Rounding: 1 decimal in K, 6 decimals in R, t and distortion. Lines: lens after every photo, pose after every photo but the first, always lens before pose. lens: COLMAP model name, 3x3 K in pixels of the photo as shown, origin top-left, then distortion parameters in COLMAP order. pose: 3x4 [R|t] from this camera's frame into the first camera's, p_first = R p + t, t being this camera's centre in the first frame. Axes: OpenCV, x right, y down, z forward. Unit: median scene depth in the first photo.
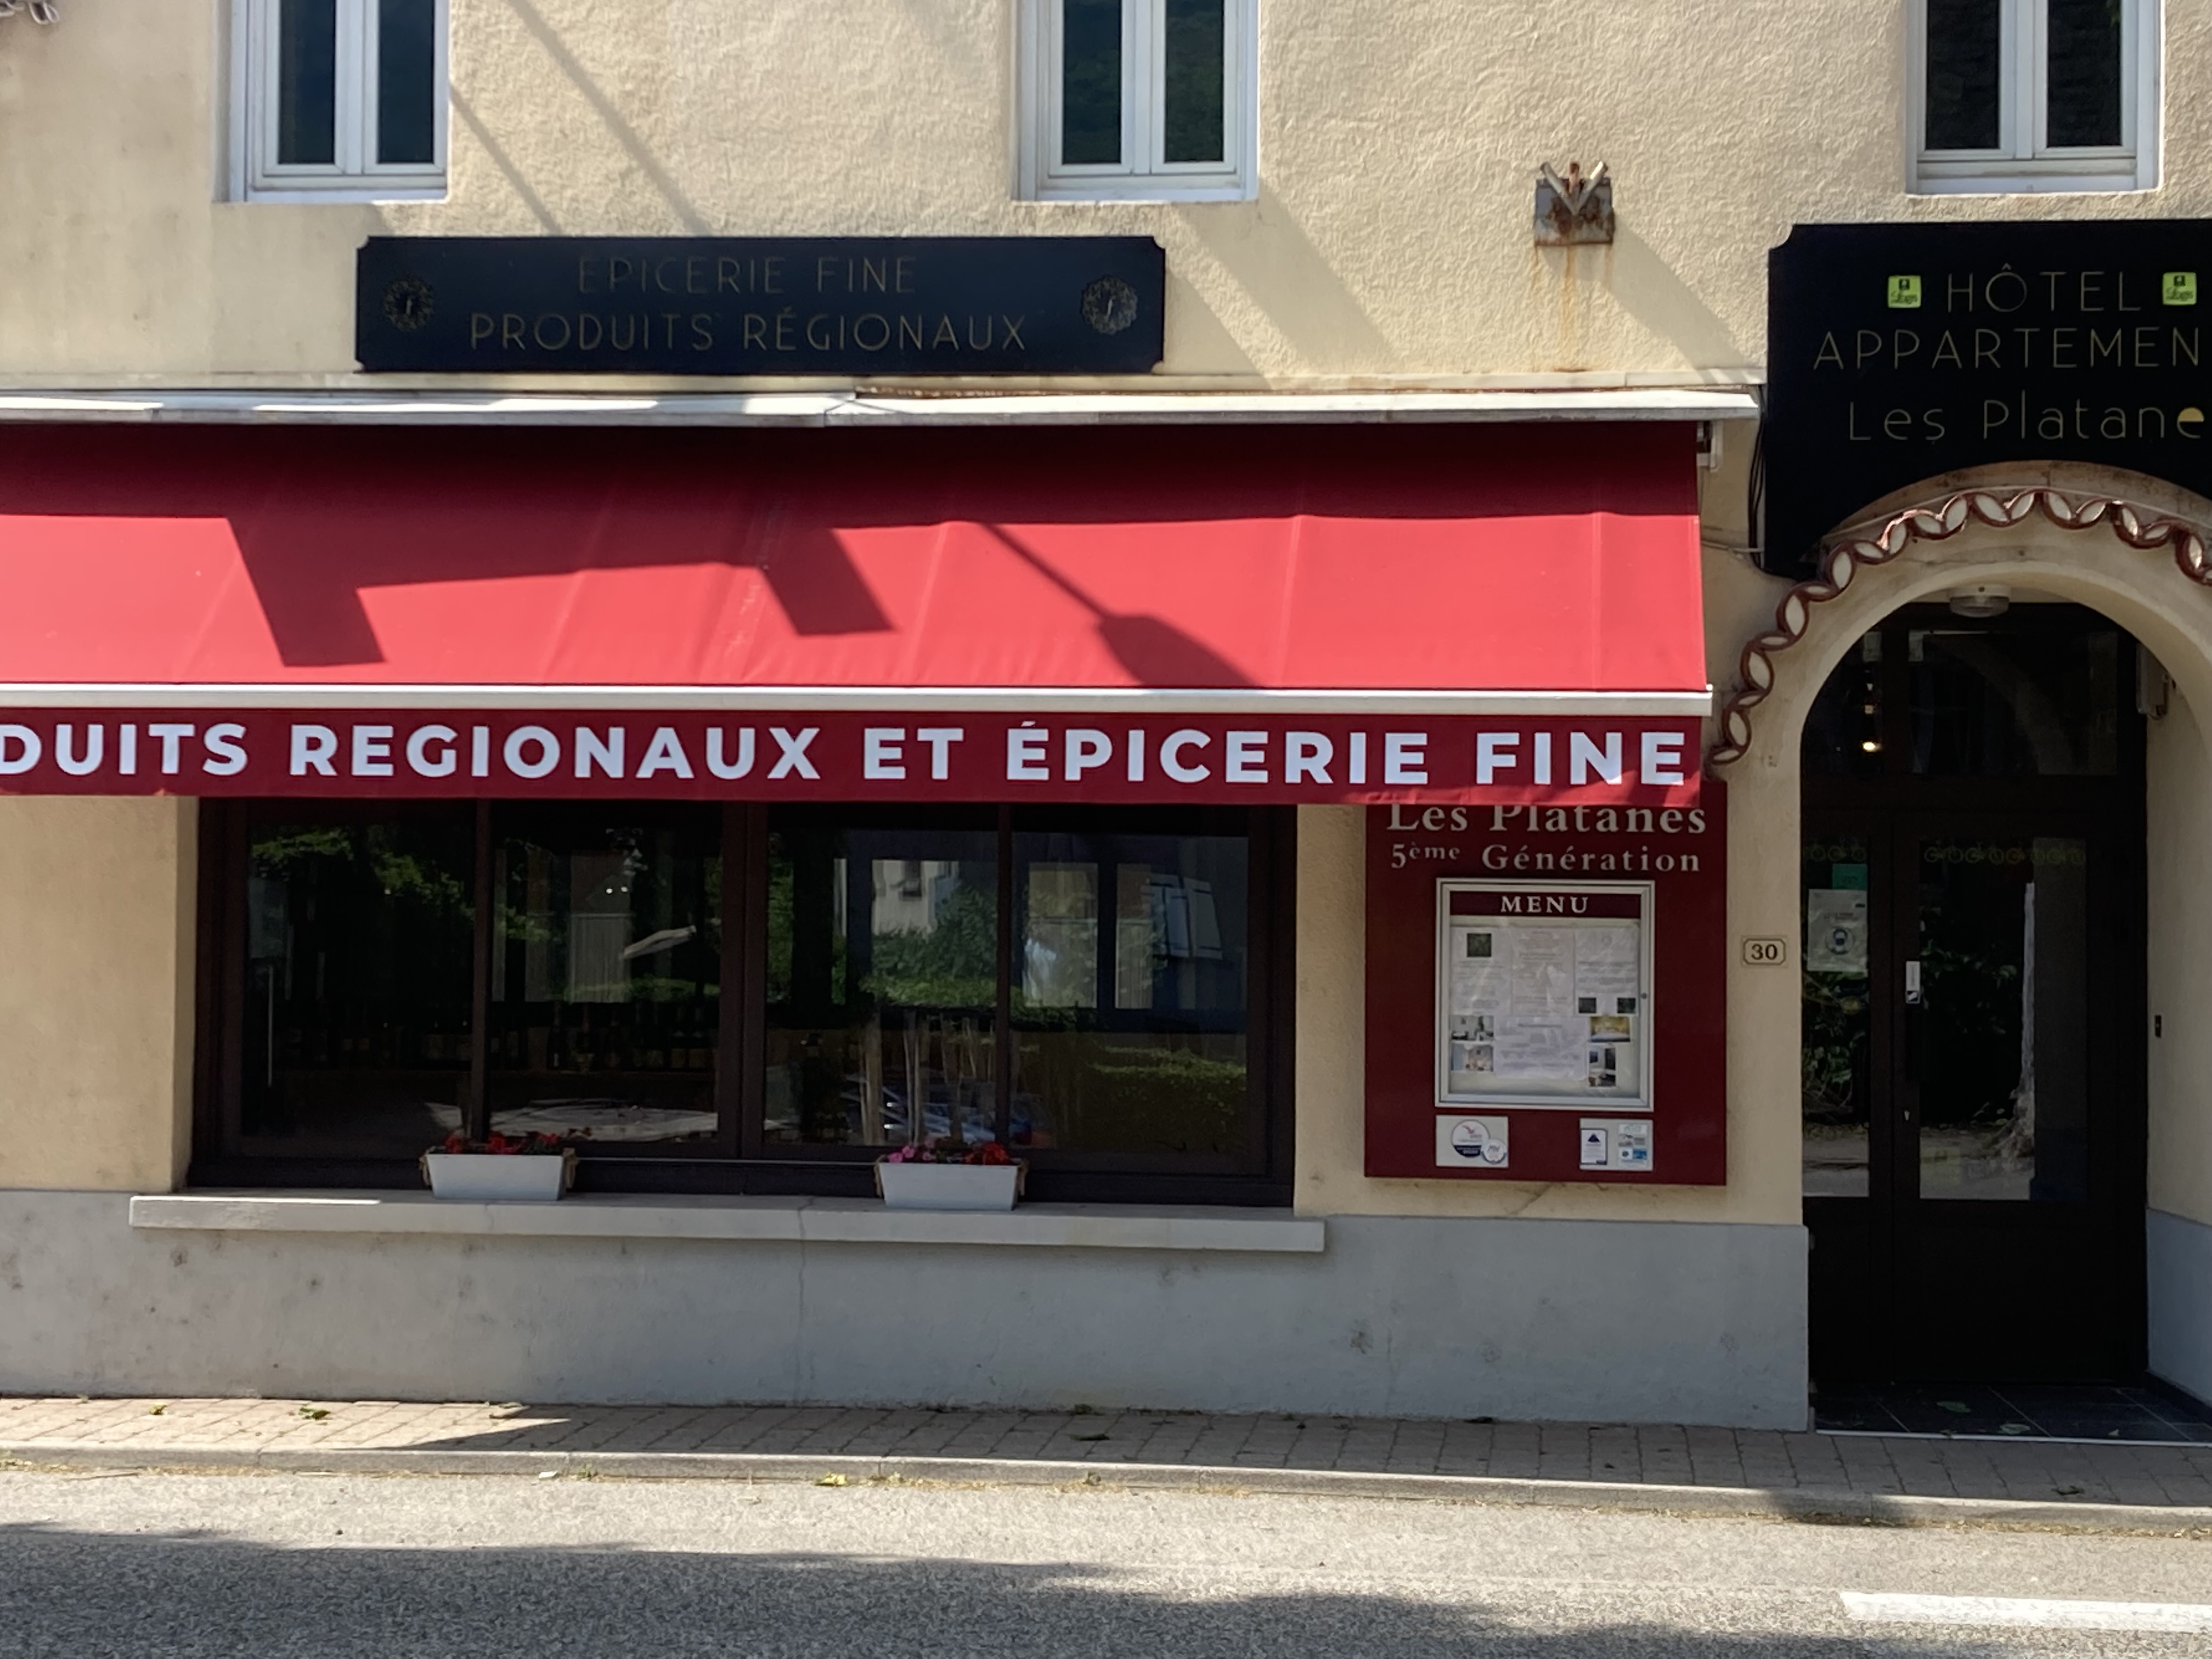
lens RADIAL K [[4156.8, 0, 1106.1], [0, 4156.8, 832.0], [0, 0, 1]] dist [0.037360, 0.000000]
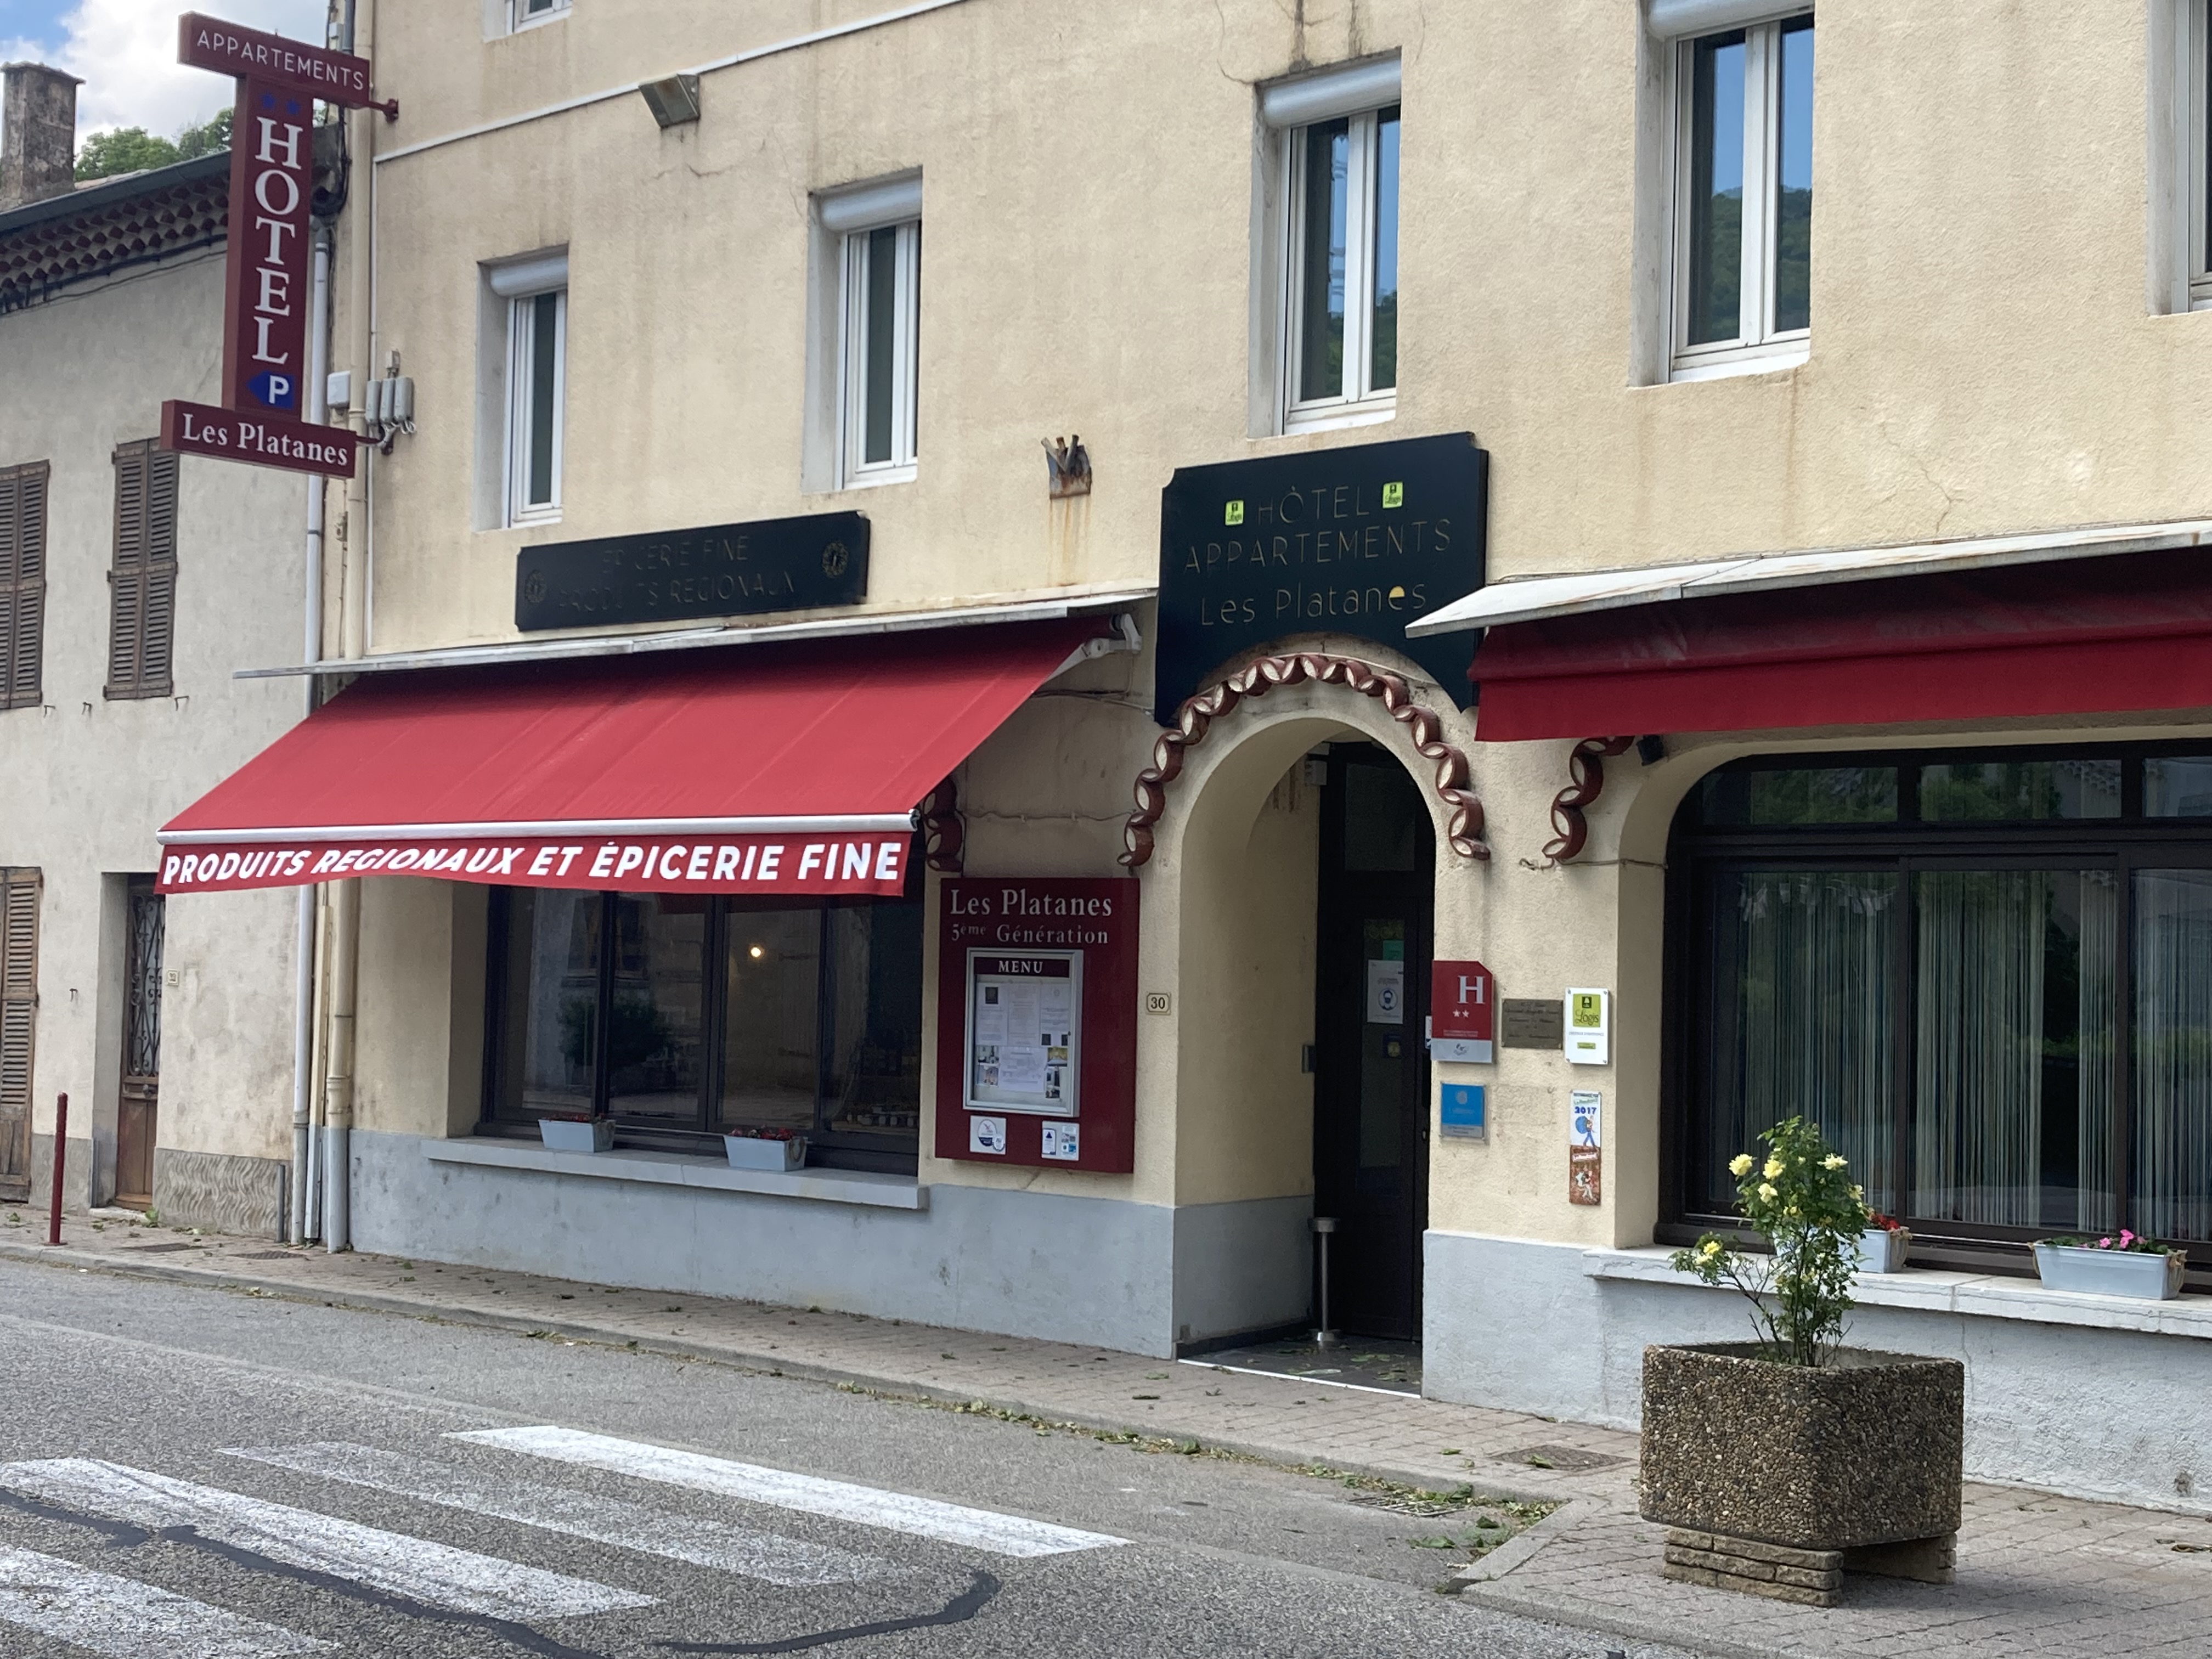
lens RADIAL K [[3063.5, 0, 1106.5], [0, 3063.5, 825.6], [0, 0, 1]] dist [-0.001452, 0.000000]
pose [[0.819830, -0.017679, -0.572334, 0.719772], [-0.004382, 0.999300, -0.037145, 0.008104], [0.572590, 0.032960, 0.819179, 0.169757]]
